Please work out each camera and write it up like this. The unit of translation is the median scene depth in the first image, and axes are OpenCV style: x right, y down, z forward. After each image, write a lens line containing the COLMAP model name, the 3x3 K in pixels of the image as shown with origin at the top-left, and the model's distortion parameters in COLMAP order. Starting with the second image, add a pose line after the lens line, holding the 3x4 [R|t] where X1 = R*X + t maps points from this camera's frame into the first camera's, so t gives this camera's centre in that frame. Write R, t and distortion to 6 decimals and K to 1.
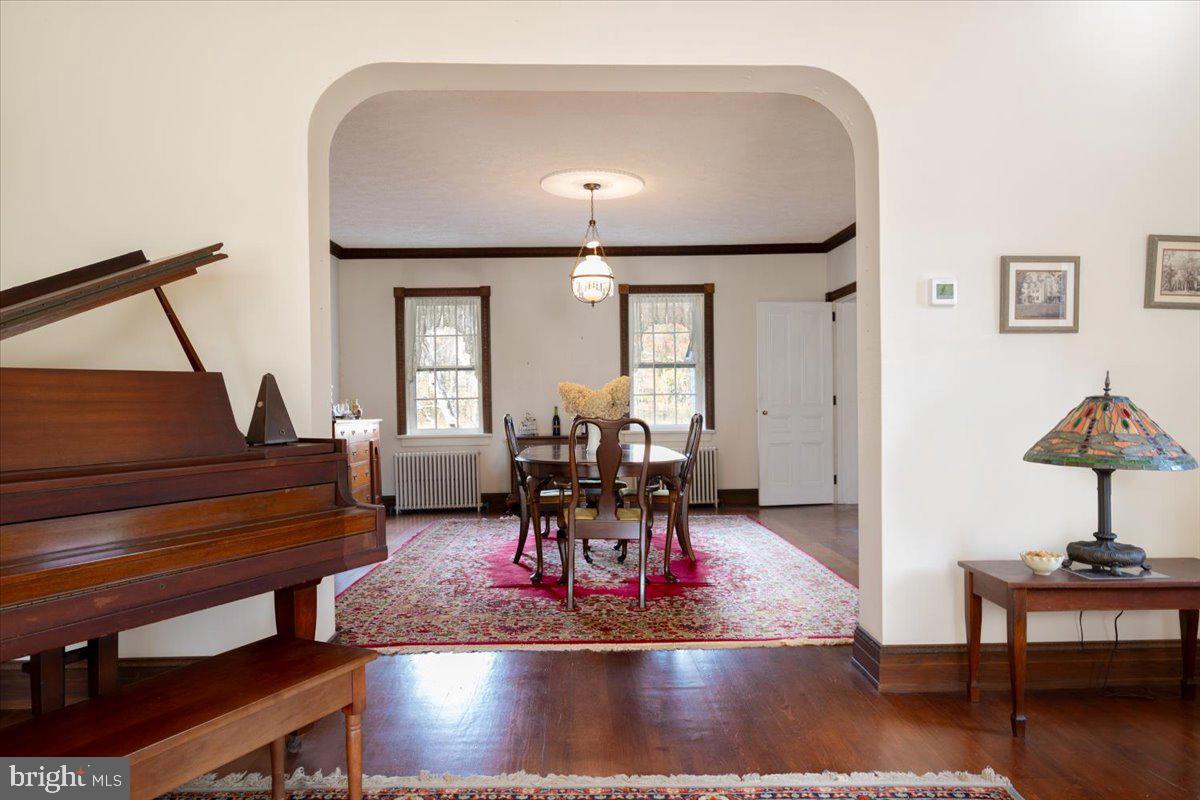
lens RADIAL K [[632.6, 0, 602.3], [0, 632.6, 405.1], [0, 0, 1]] dist [0.031398, -0.021879]
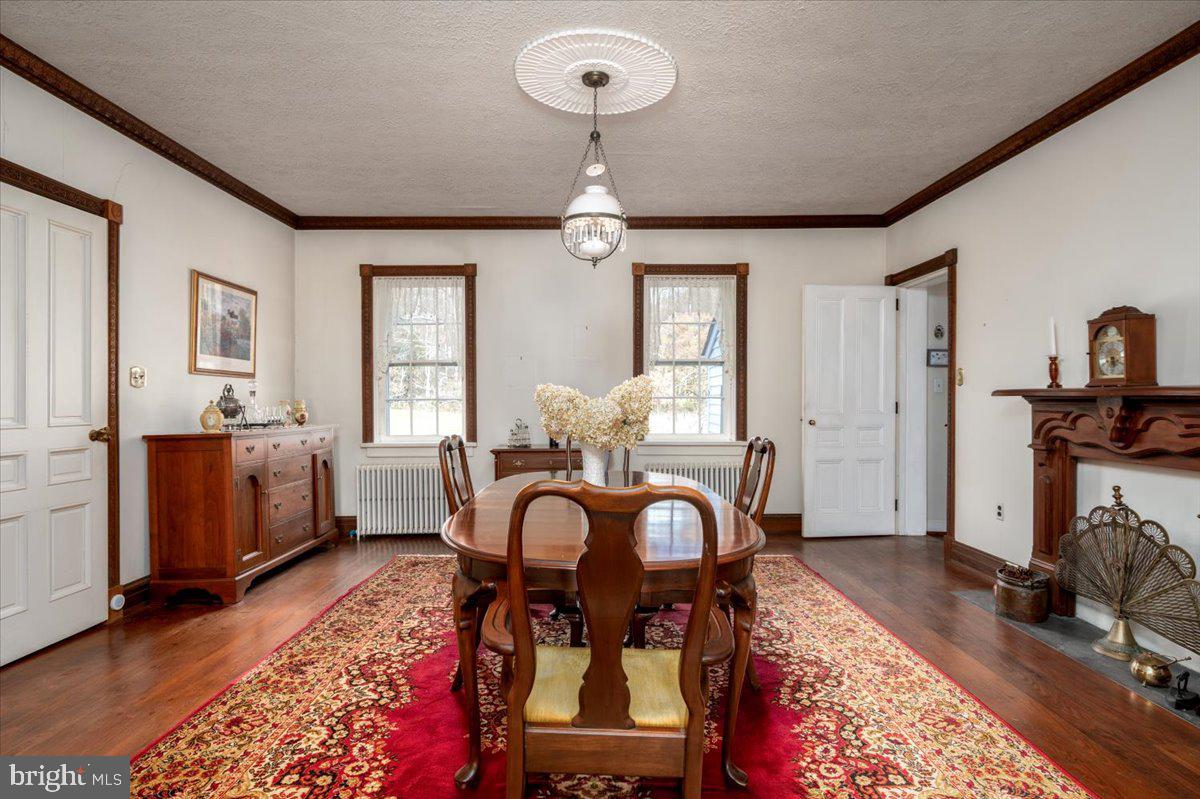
lens RADIAL K [[632.6, 0, 602.3], [0, 632.6, 404.6], [0, 0, 1]] dist [0.031398, -0.021879]
pose [[0.999786, 0.012104, -0.016797, 0.002871], [-0.012067, 0.999925, 0.002252, -0.008670], [0.016823, -0.002049, 0.999856, 0.179140]]
